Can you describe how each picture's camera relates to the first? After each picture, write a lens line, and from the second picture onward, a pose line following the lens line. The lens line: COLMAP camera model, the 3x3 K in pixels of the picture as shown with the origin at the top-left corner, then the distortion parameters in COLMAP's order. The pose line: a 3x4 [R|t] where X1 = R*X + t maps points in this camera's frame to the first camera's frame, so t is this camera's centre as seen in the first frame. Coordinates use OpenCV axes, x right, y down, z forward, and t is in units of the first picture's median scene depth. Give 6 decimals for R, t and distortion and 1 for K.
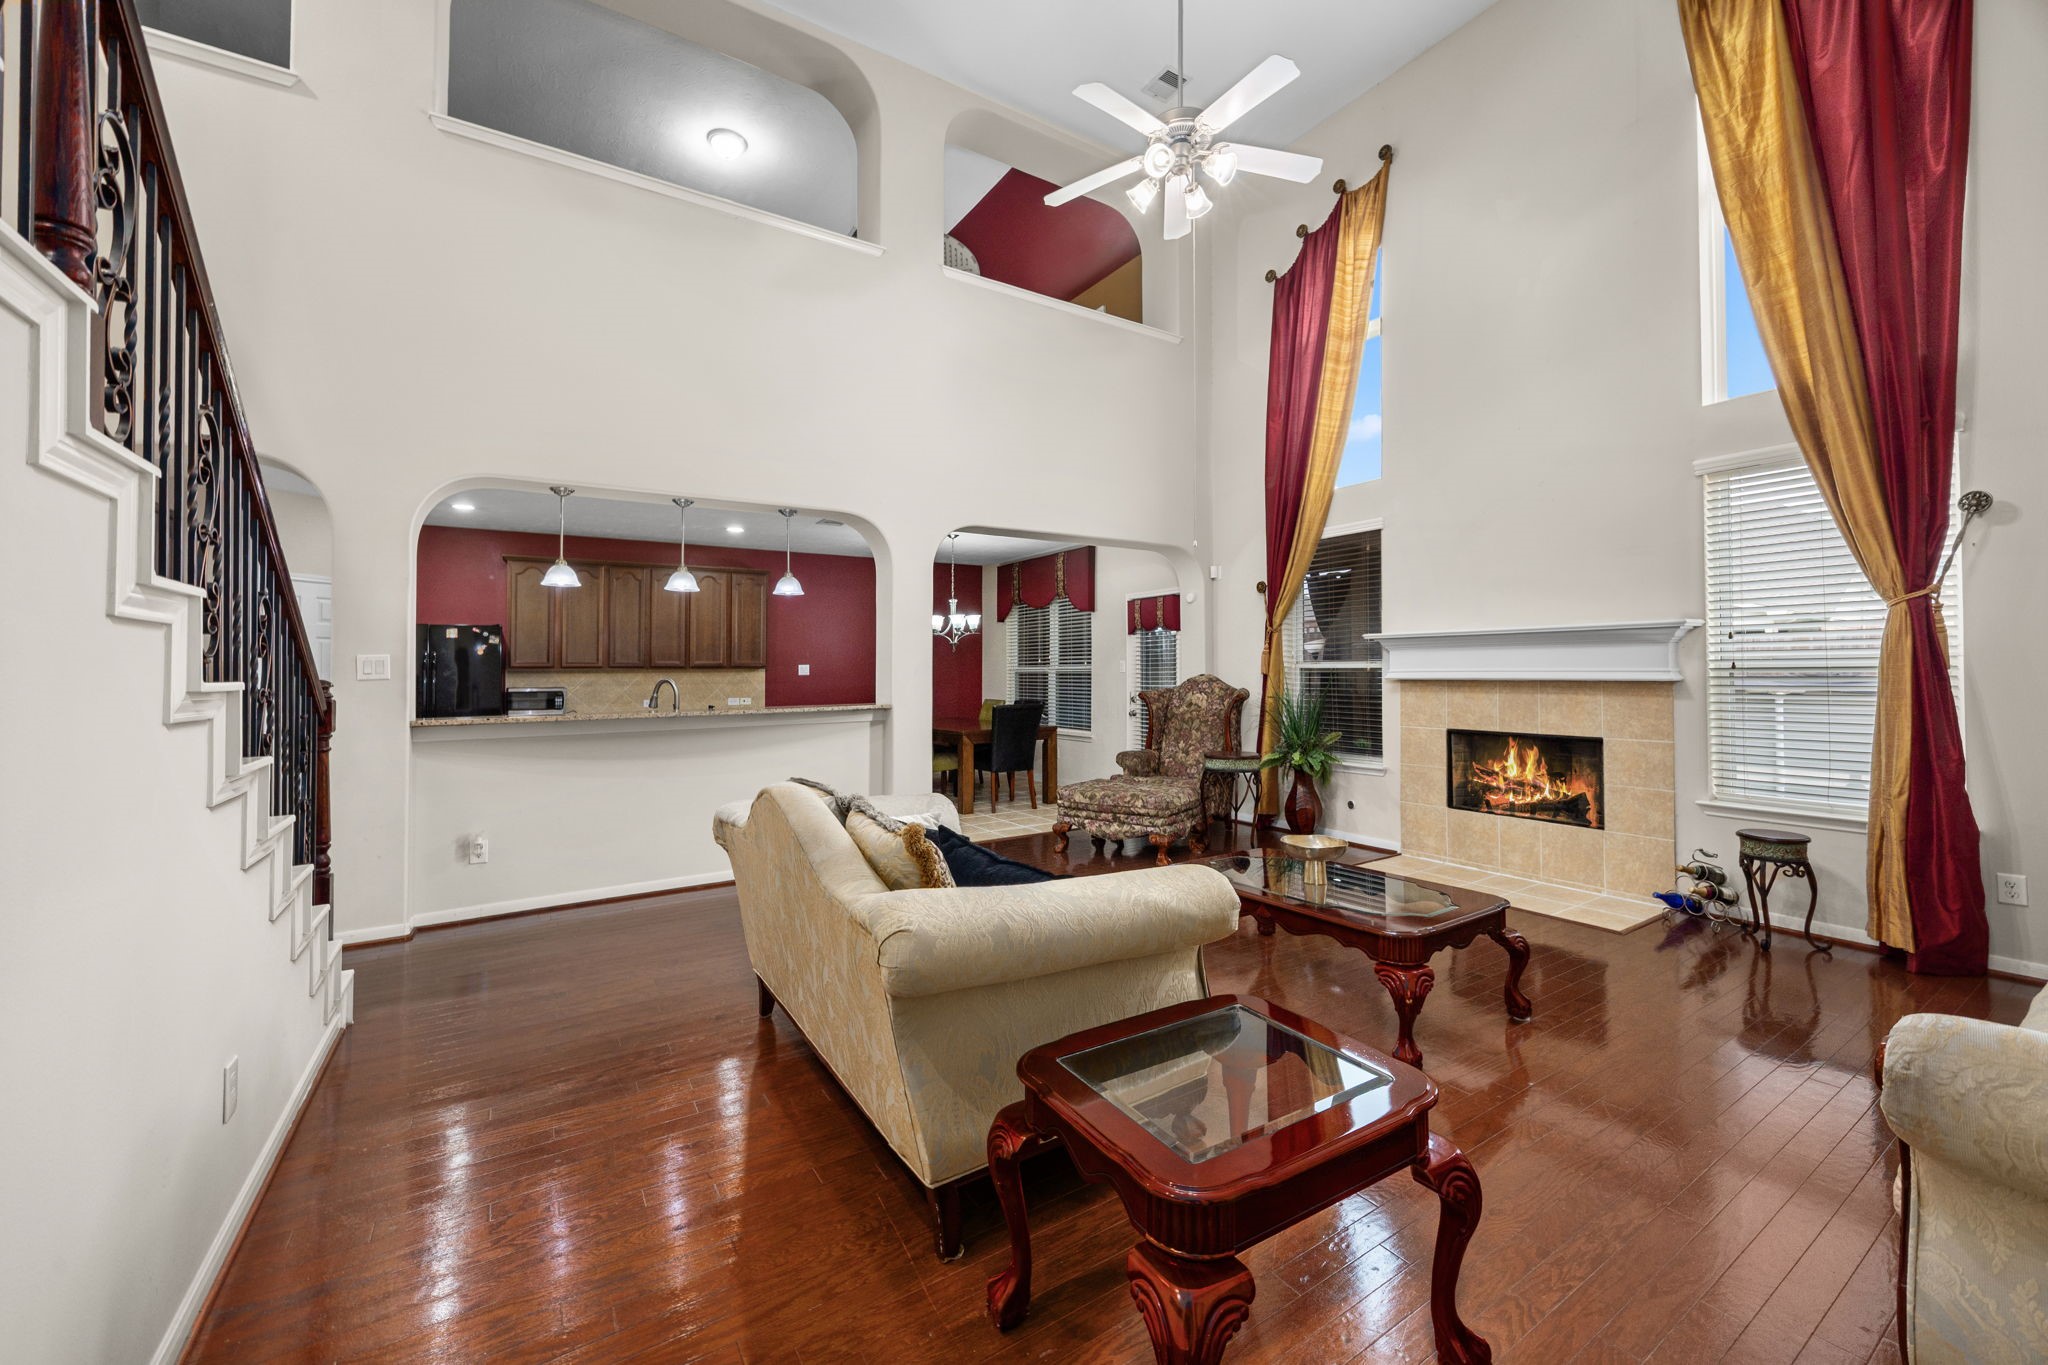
lens RADIAL K [[805.3, 0, 1021.2], [0, 805.3, 669.6], [0, 0, 1]] dist [-0.000690, -0.000113]
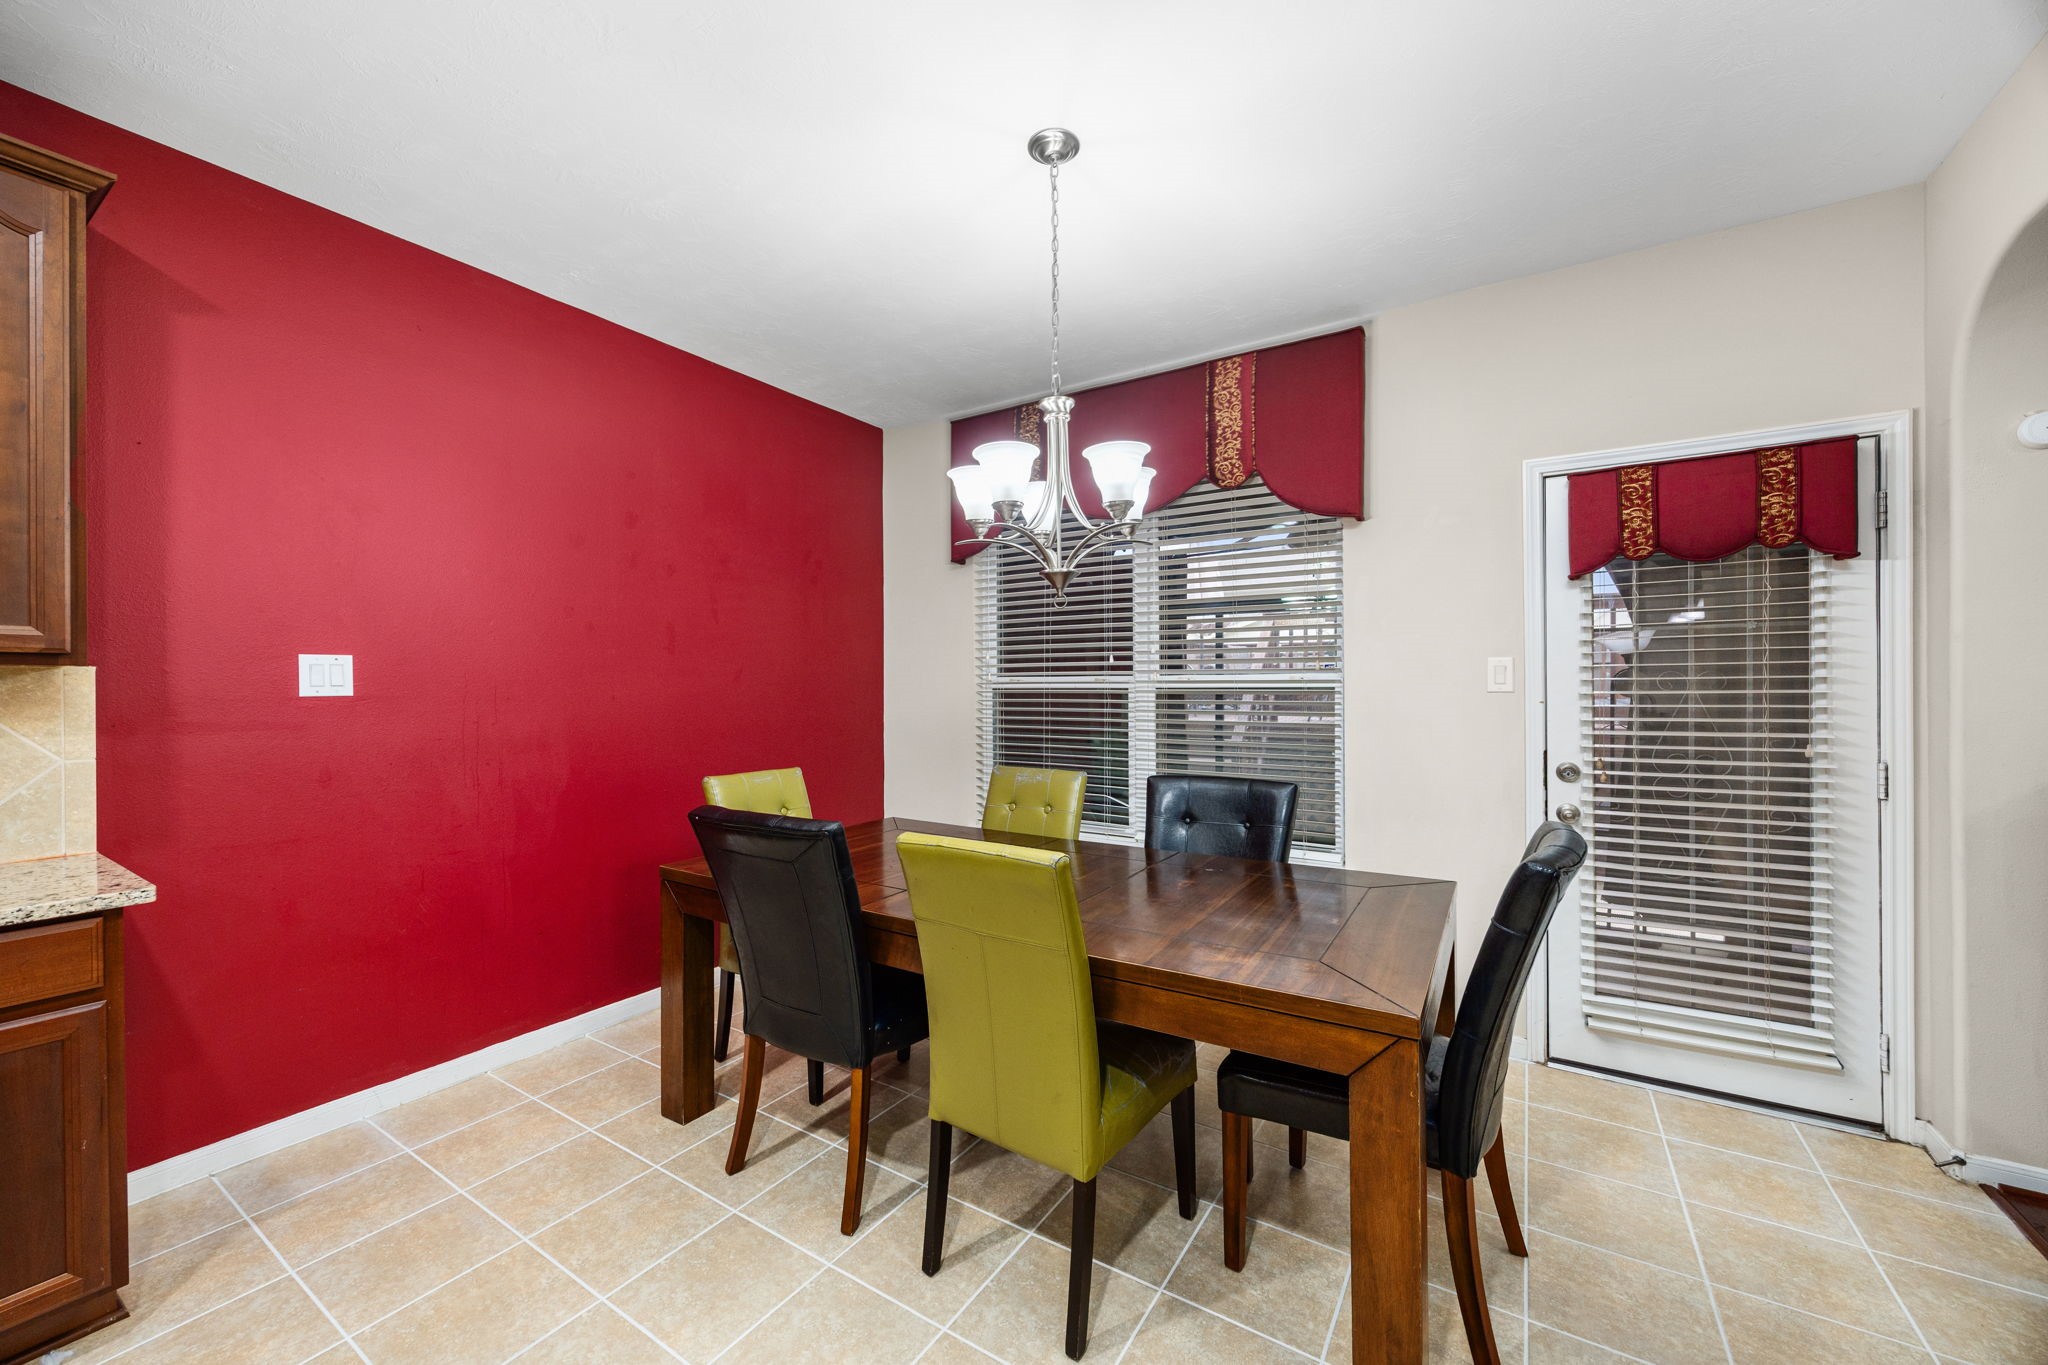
lens RADIAL K [[793.7, 0, 1024.8], [0, 793.7, 689.2], [0, 0, 1]] dist [0.000287, 0.000182]
pose [[0.906757, 0.005747, 0.421614, -0.219915], [-0.006136, 0.999981, -0.000436, 0.004172], [-0.421609, -0.002192, 0.906775, 0.851798]]
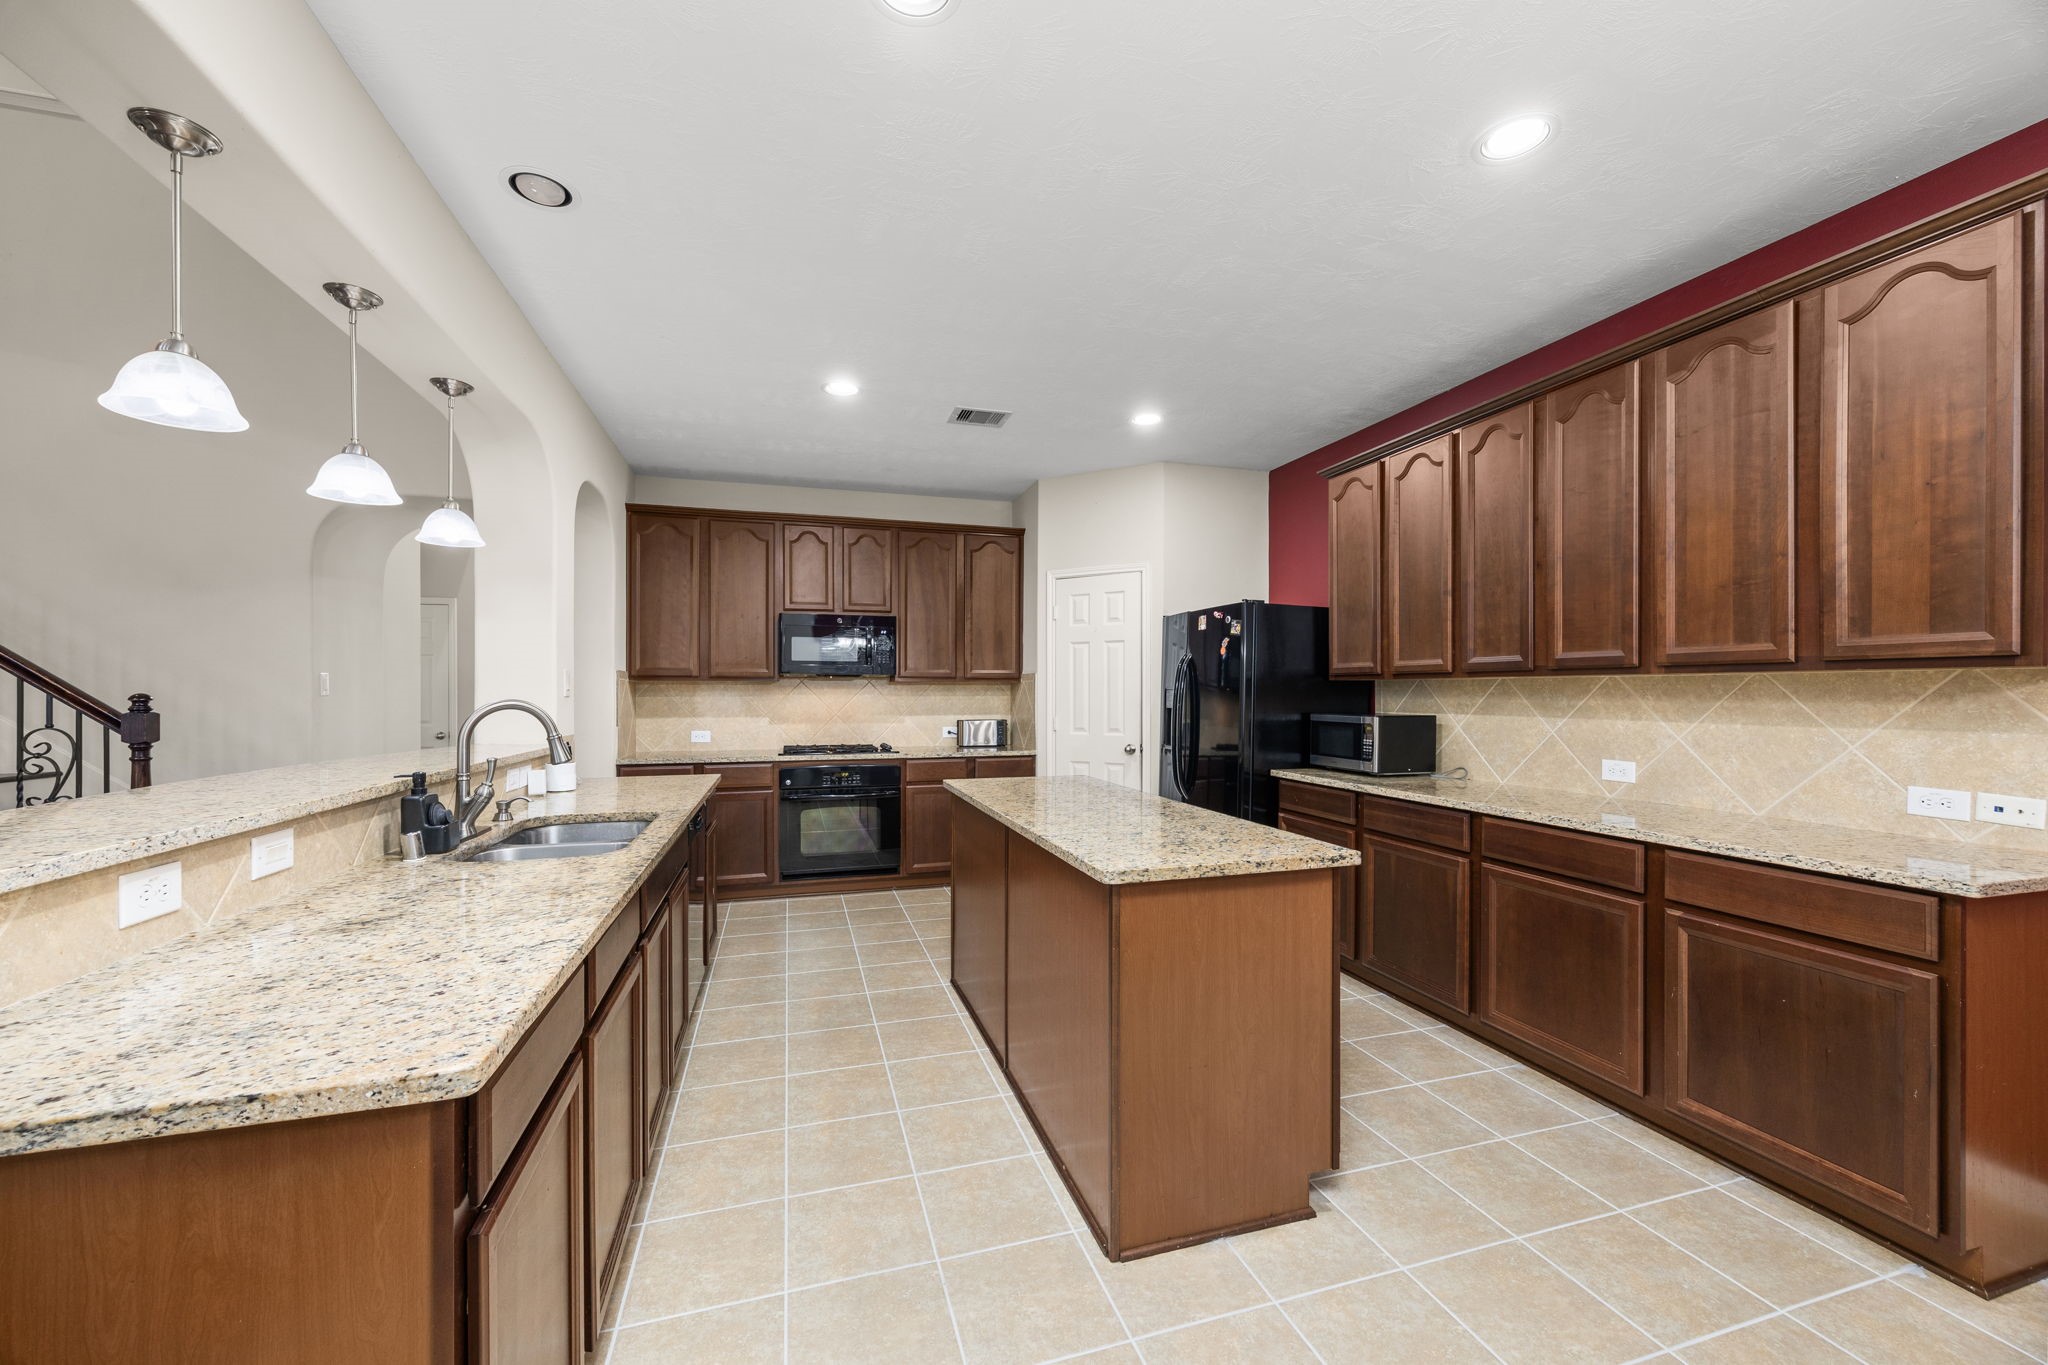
lens RADIAL K [[793.7, 0, 1024.8], [0, 793.7, 689.2], [0, 0, 1]] dist [0.000287, 0.000182]
pose [[-0.274928, 0.007592, -0.961435, -0.067632], [0.008382, 0.999950, 0.005499, 0.002111], [0.961428, -0.006547, -0.274978, 0.949785]]
